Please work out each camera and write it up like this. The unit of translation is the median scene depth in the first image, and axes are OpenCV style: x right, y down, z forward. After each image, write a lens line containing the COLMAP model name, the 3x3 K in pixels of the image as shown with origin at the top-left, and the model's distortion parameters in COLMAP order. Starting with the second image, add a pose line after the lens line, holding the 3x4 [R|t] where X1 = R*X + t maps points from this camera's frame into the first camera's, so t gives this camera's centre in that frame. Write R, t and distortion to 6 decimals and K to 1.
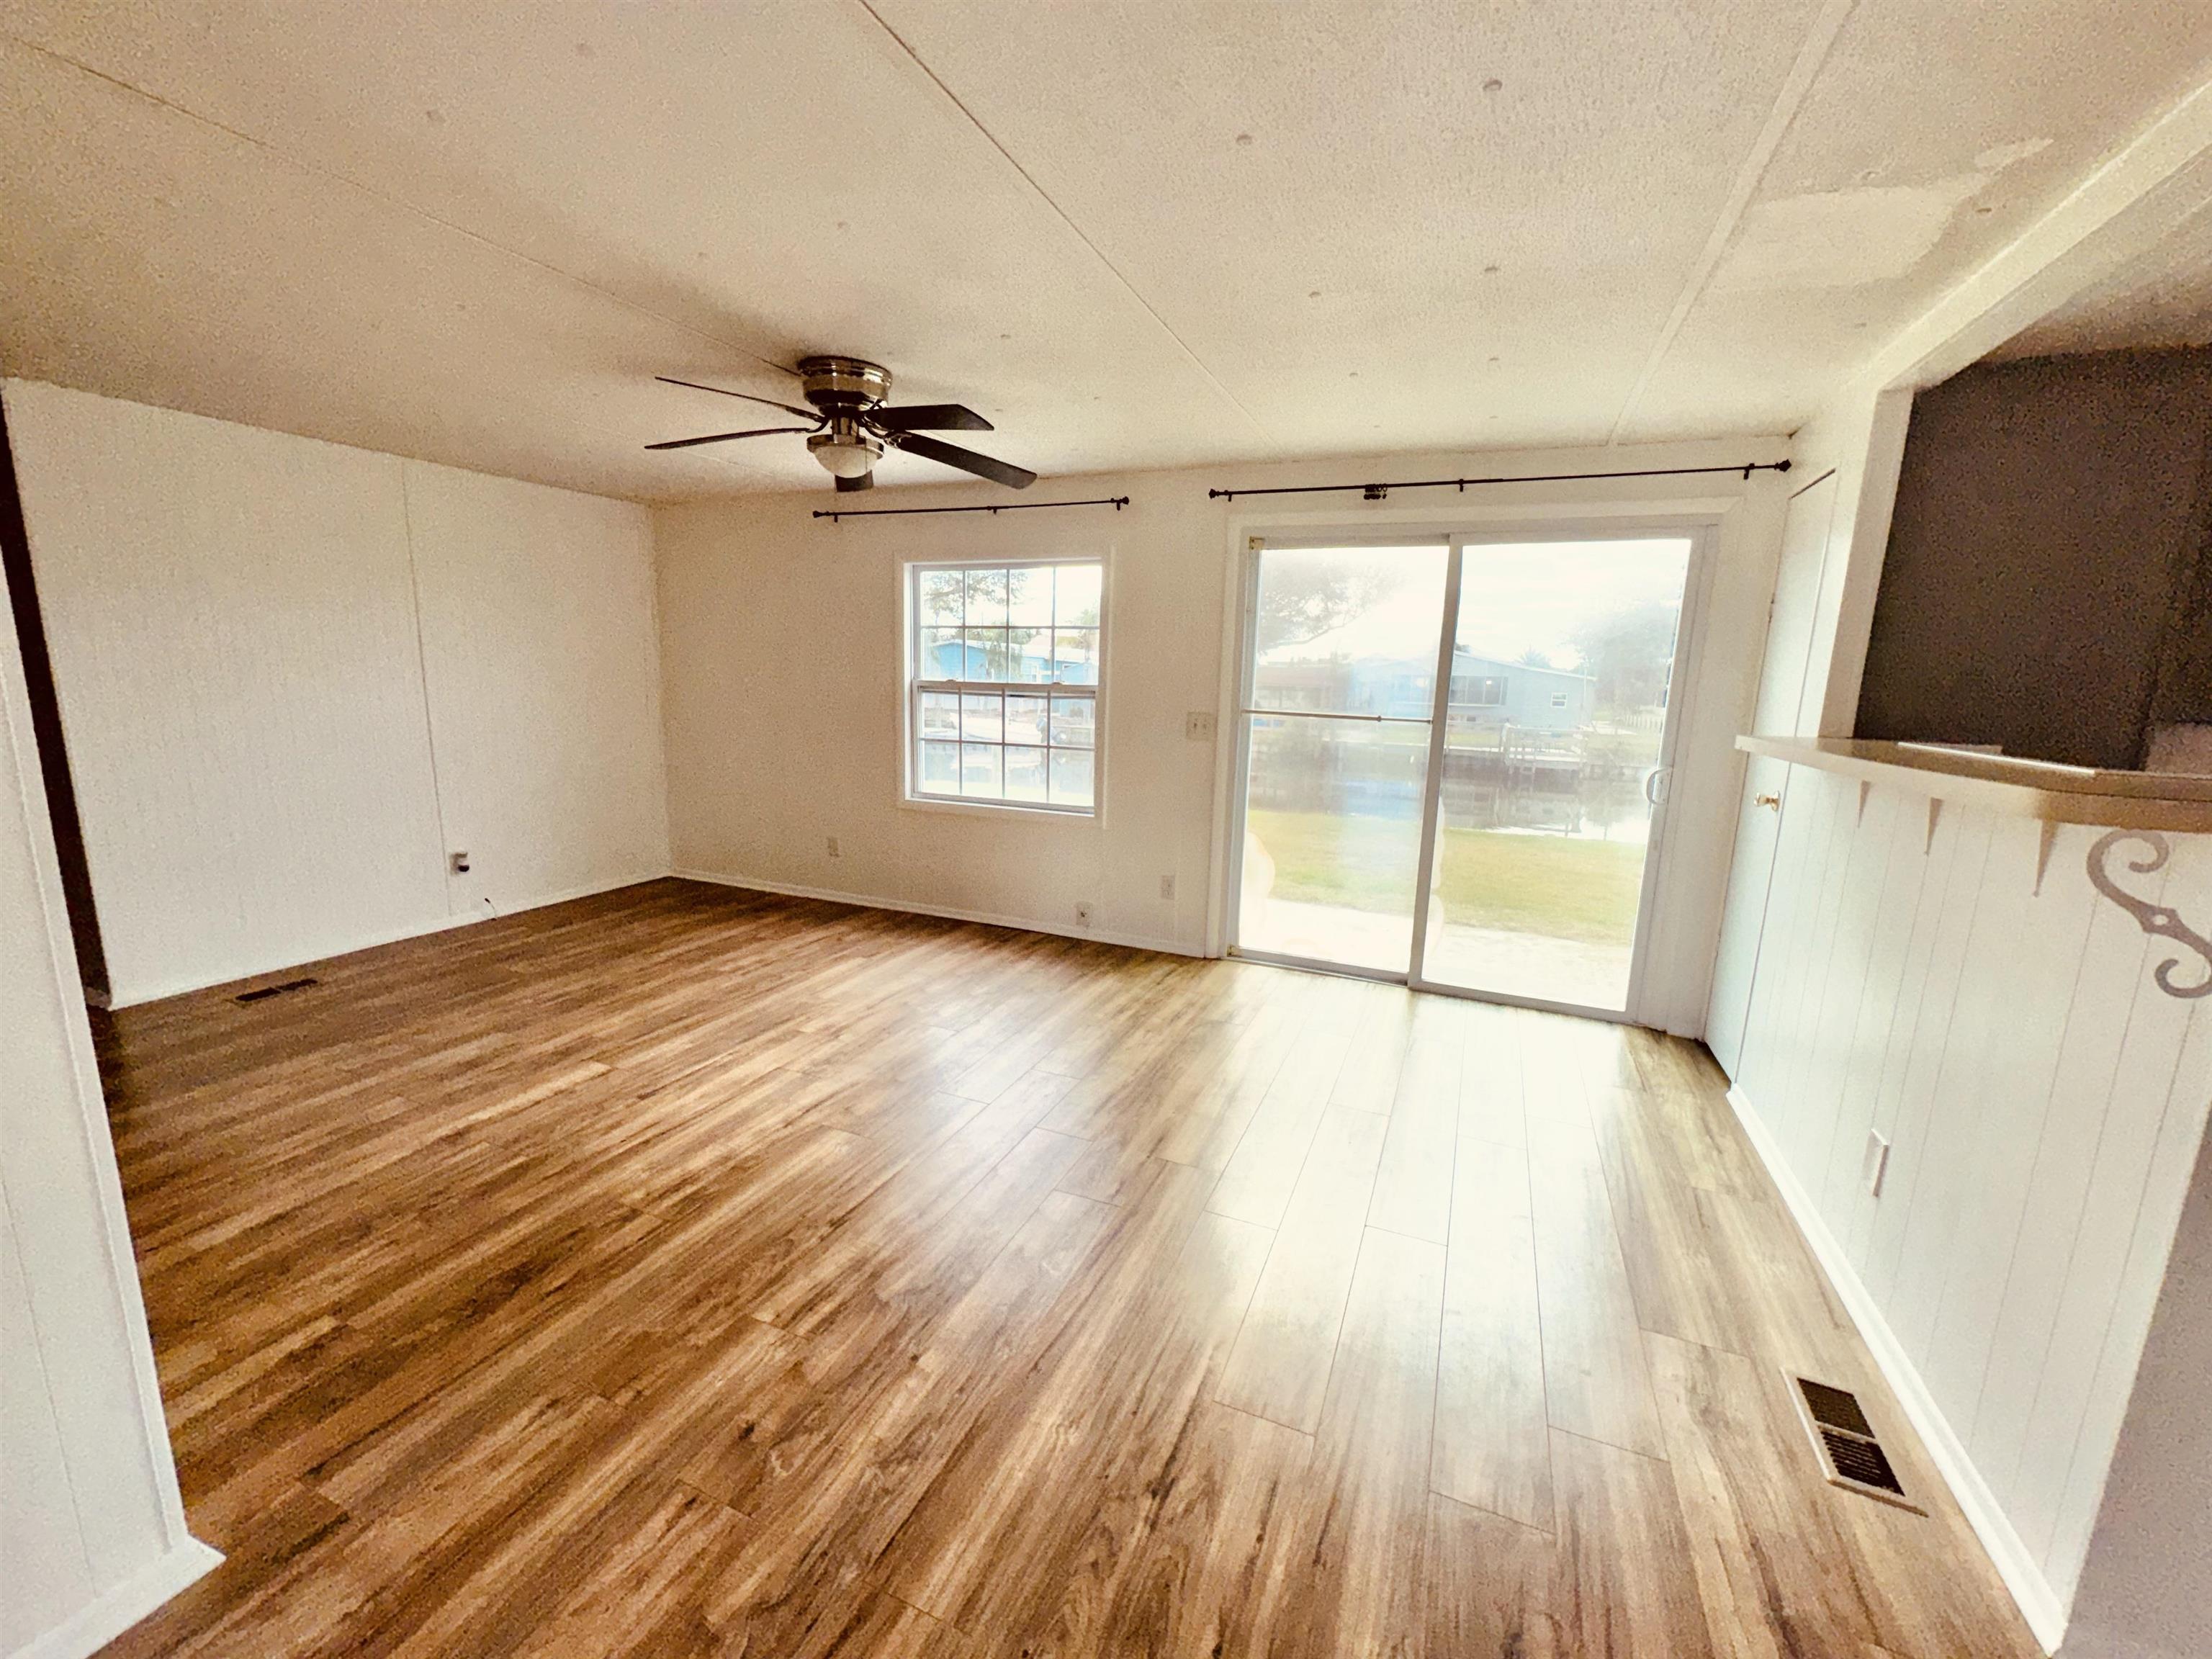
lens RADIAL K [[892.3, 0, 1123.9], [0, 892.3, 832.9], [0, 0, 1]] dist [-0.002107, -0.000154]
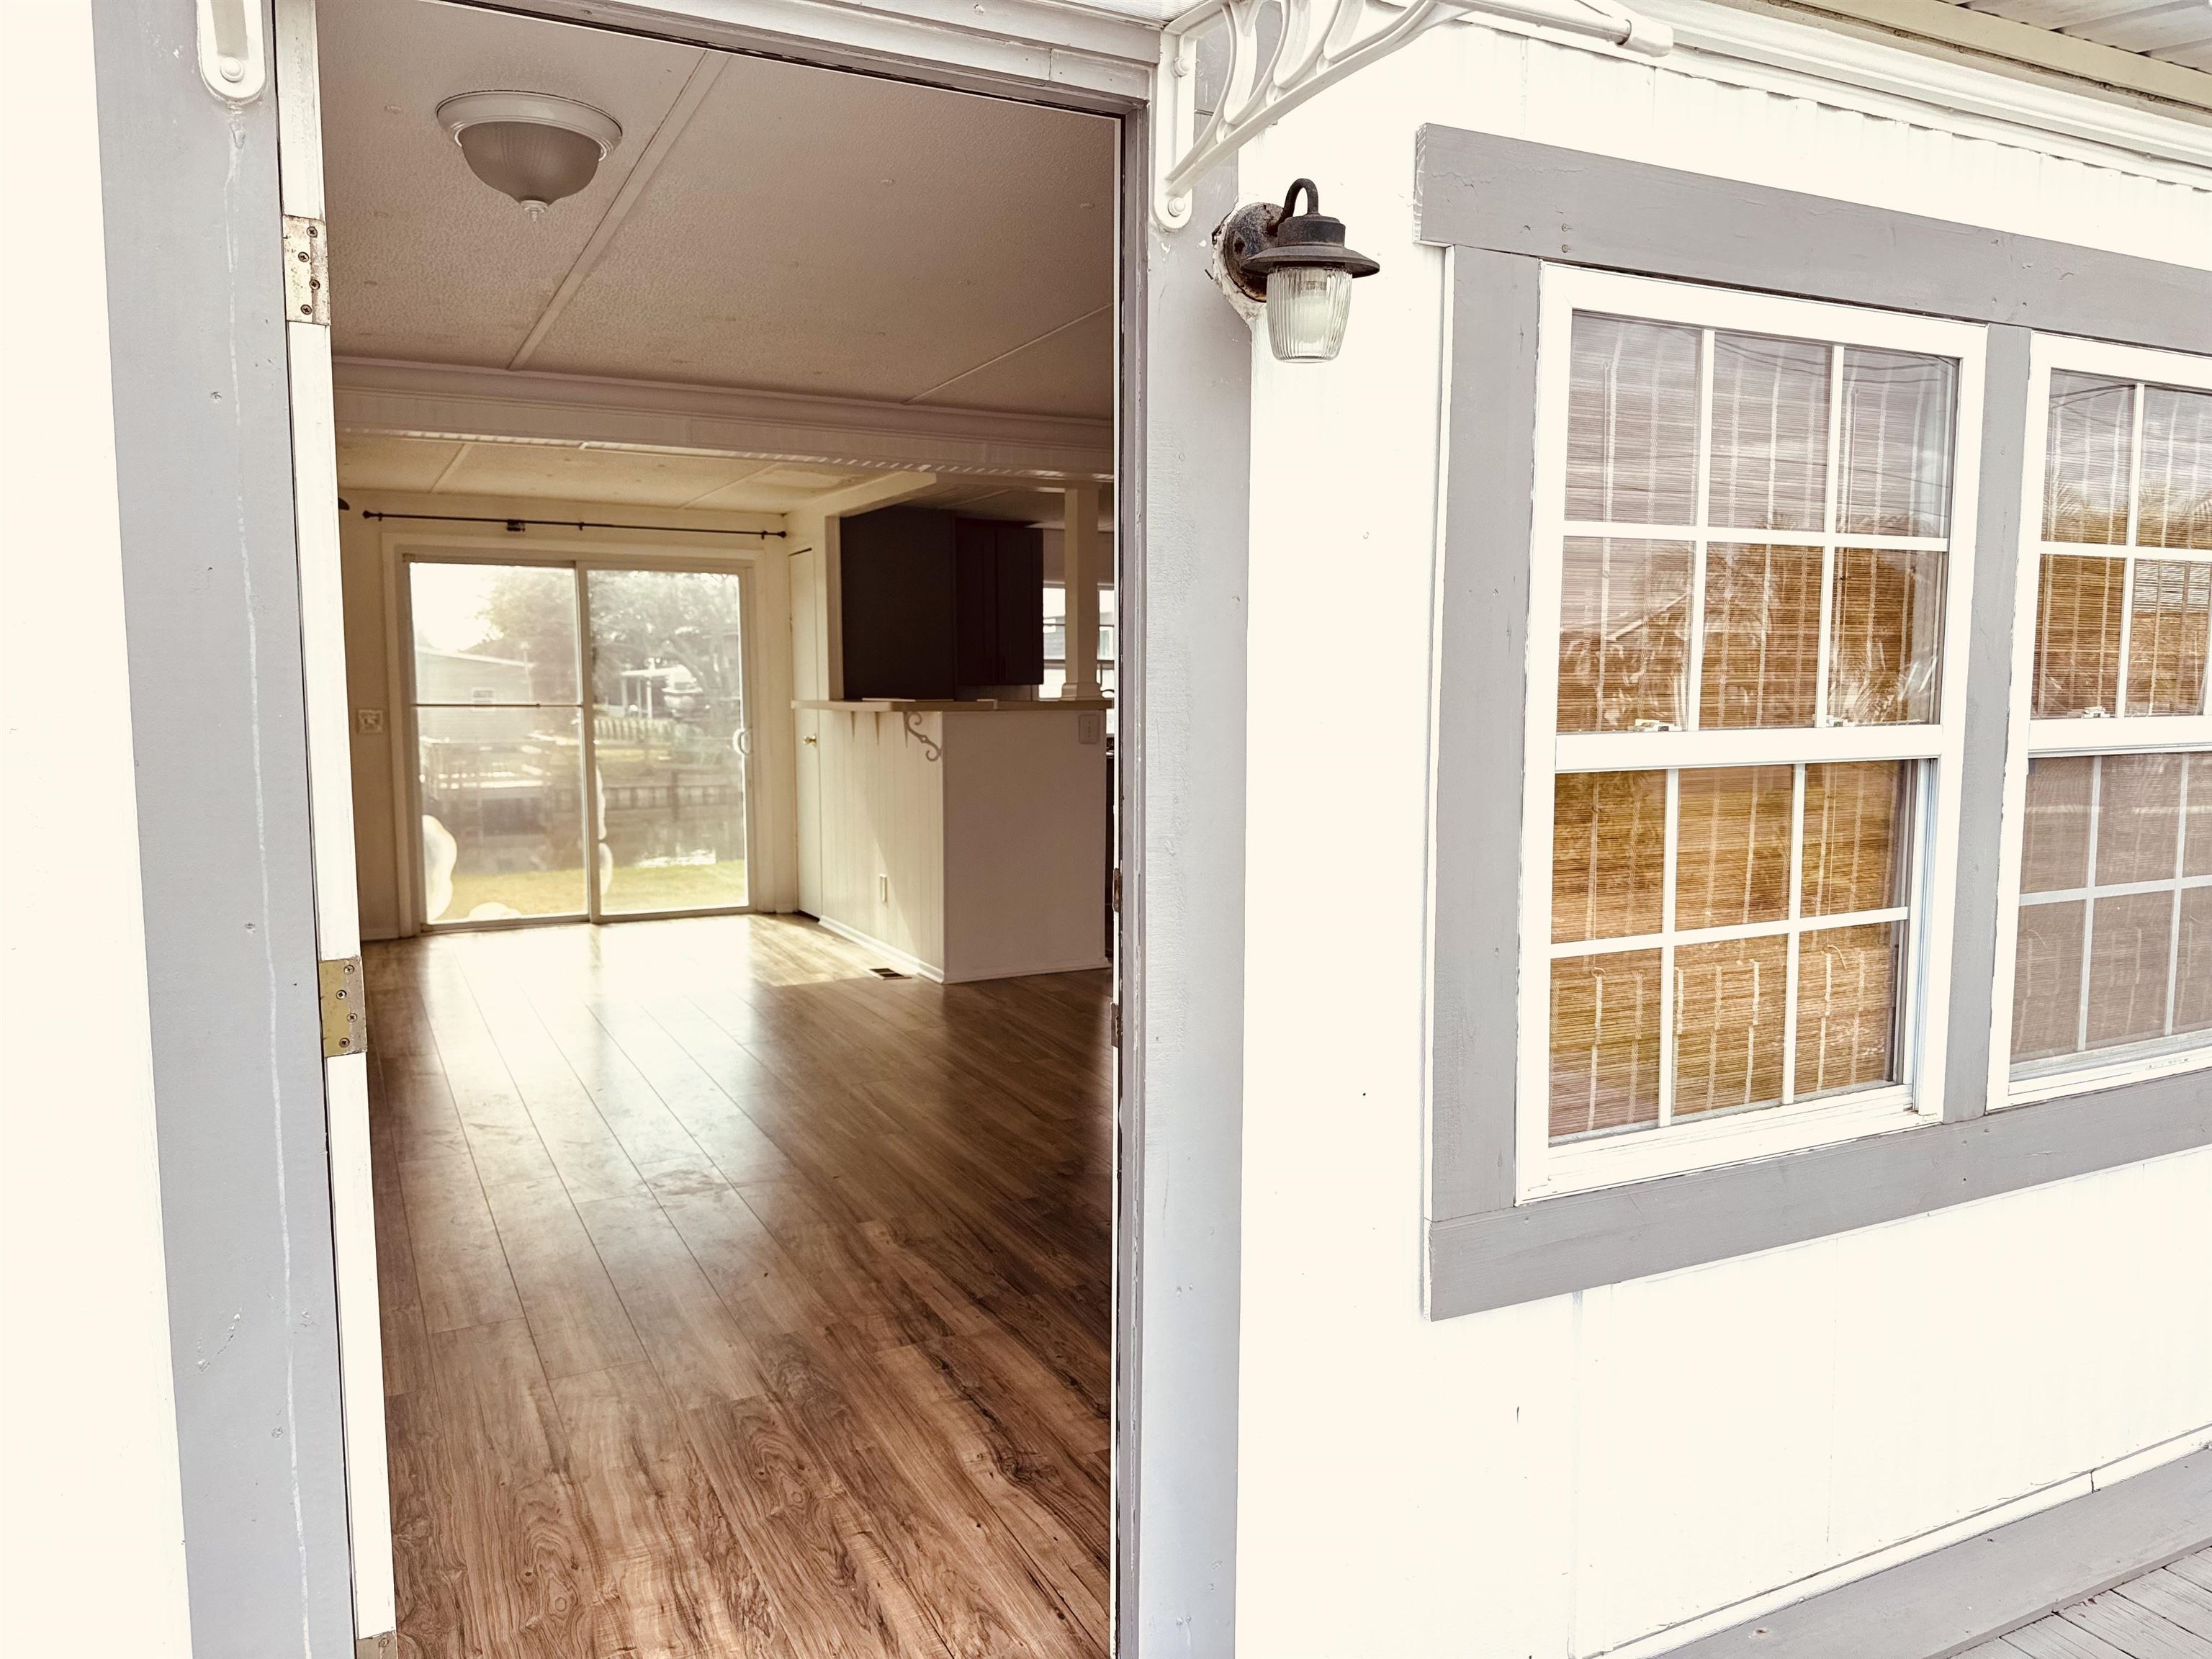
lens RADIAL K [[1545.0, 0, 1099.7], [0, 1545.0, 893.2], [0, 0, 1]] dist [0.063575, -0.074951]
pose [[0.663209, -0.133294, 0.736469, -0.872480], [0.152827, 0.987399, 0.041085, 0.168687], [-0.732665, 0.085304, 0.675223, -1.063942]]
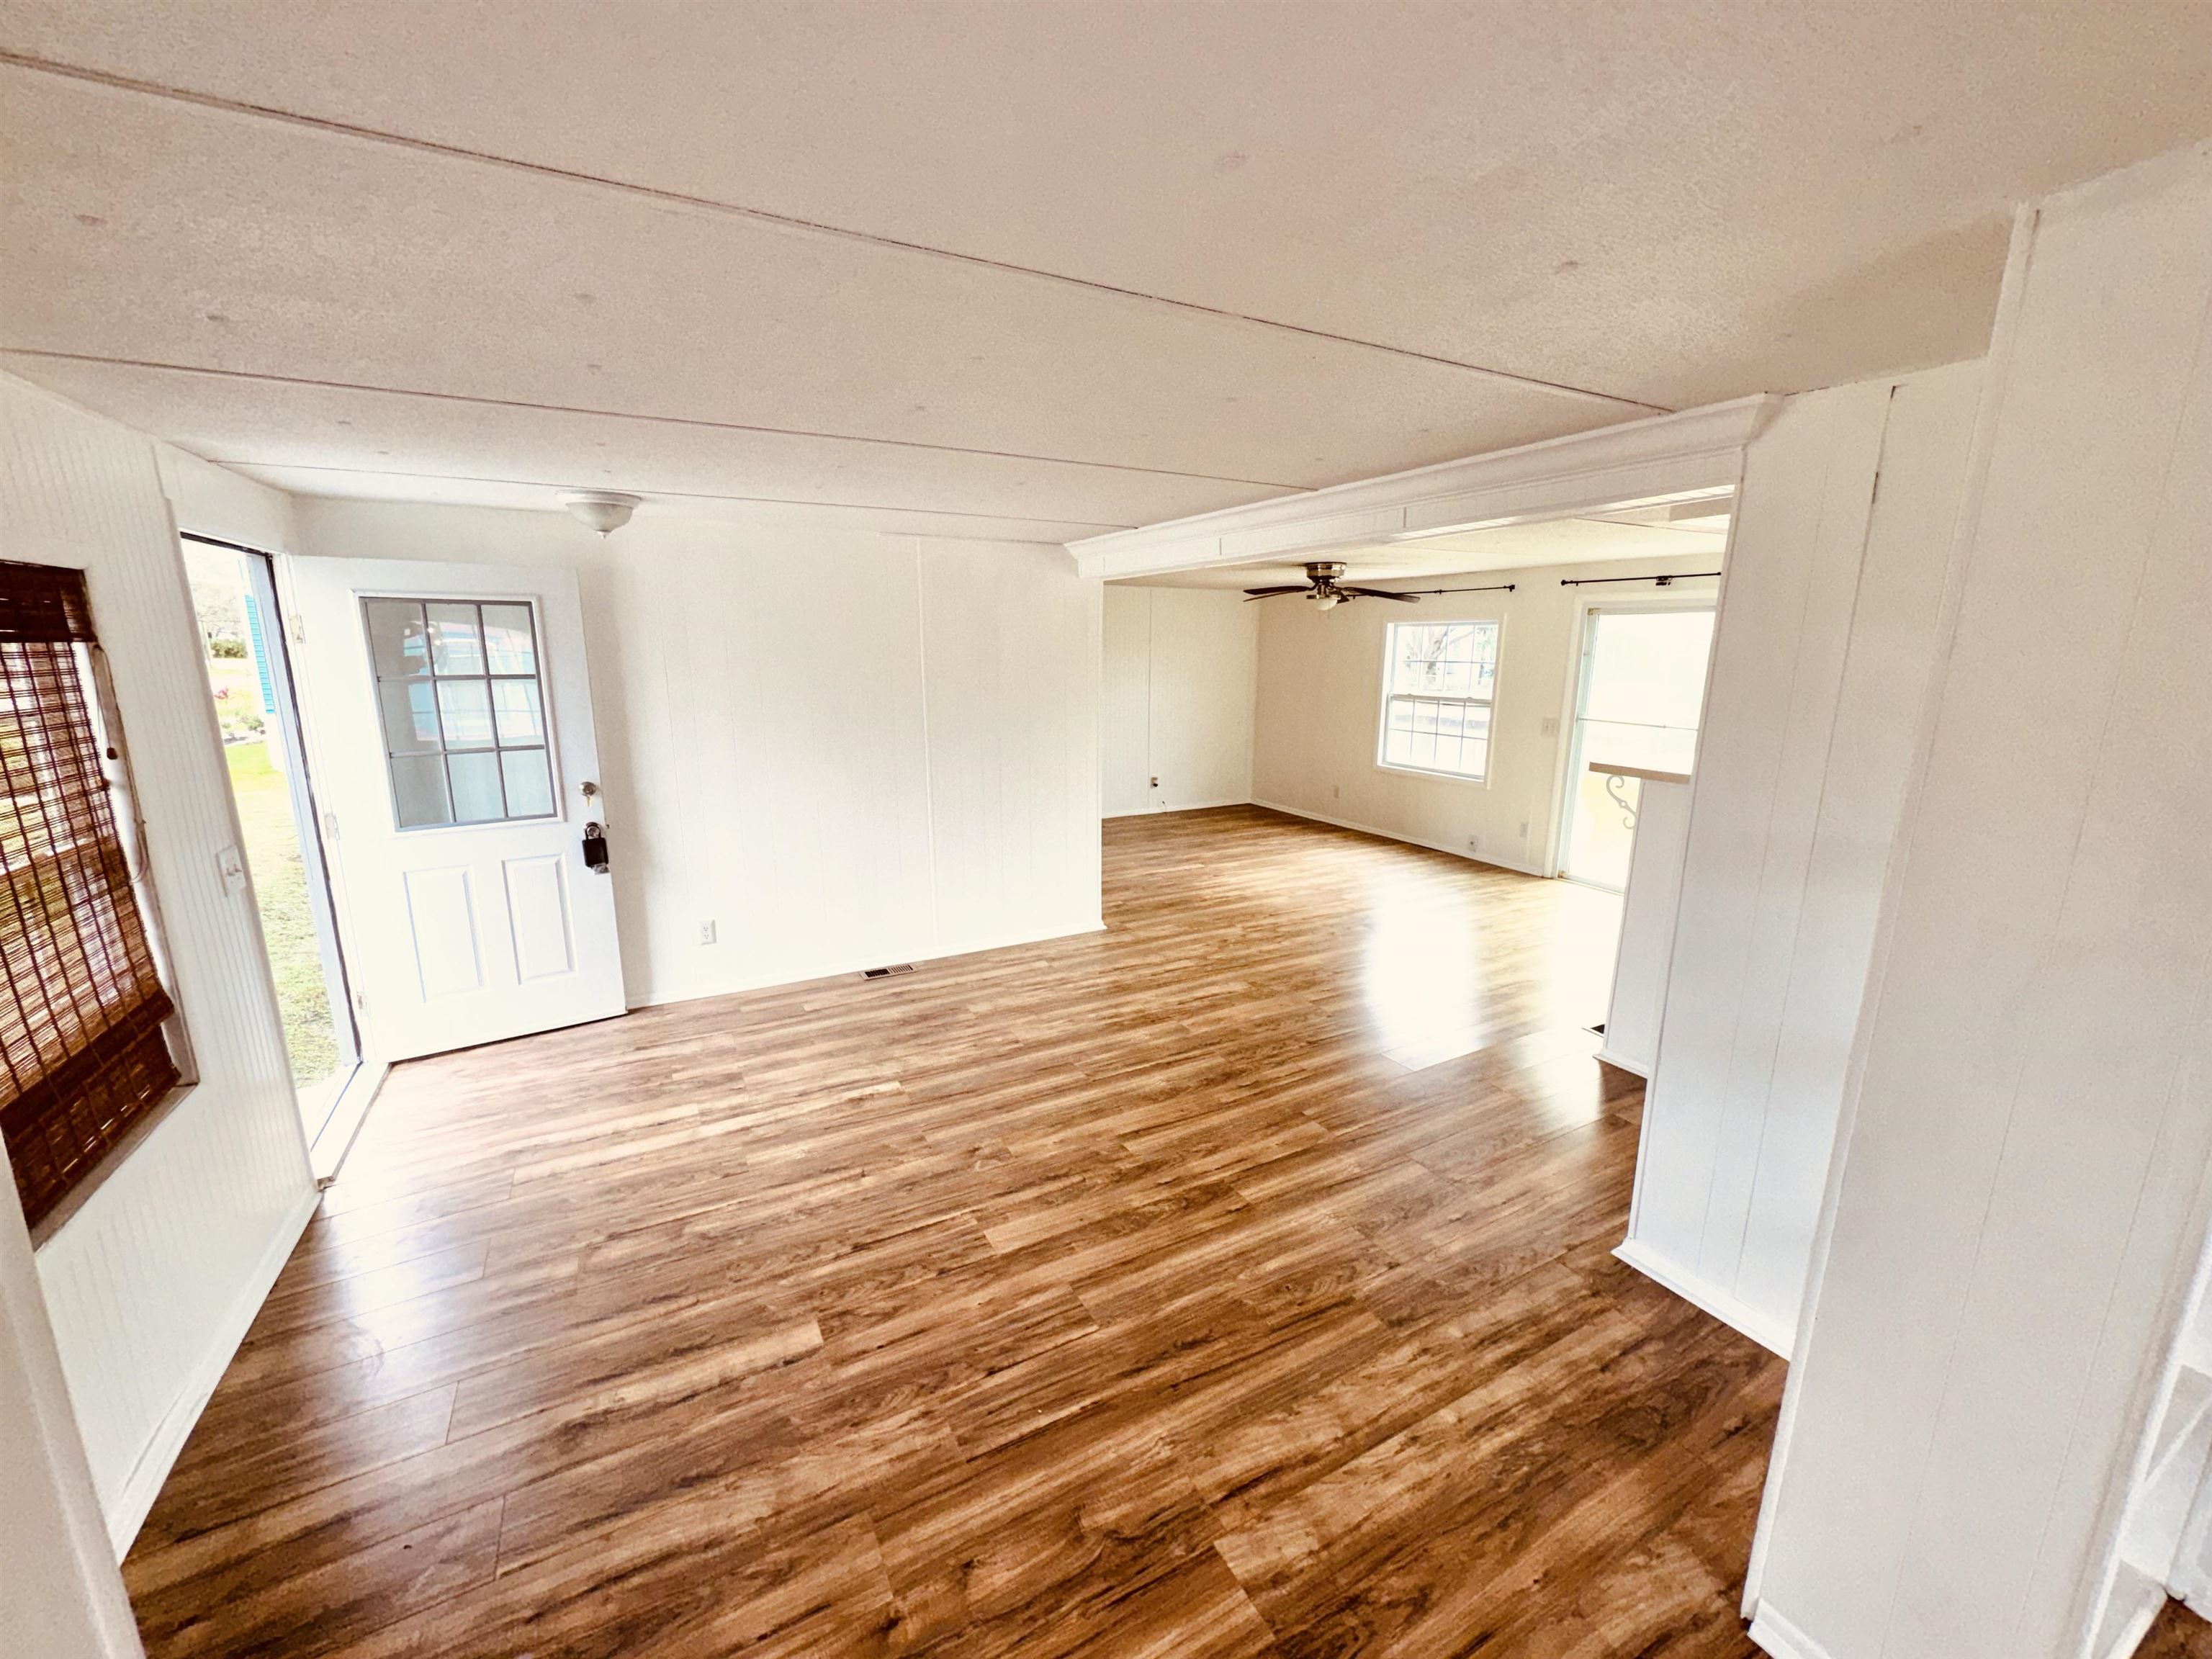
lens RADIAL K [[877.7, 0, 1092.0], [0, 877.7, 831.2], [0, 0, 1]] dist [0.000391, 0.000052]
pose [[0.769029, 0.110682, -0.629558, 0.529919], [-0.098203, 0.993660, 0.054736, 0.065673], [0.631625, 0.019731, 0.775023, -0.813391]]
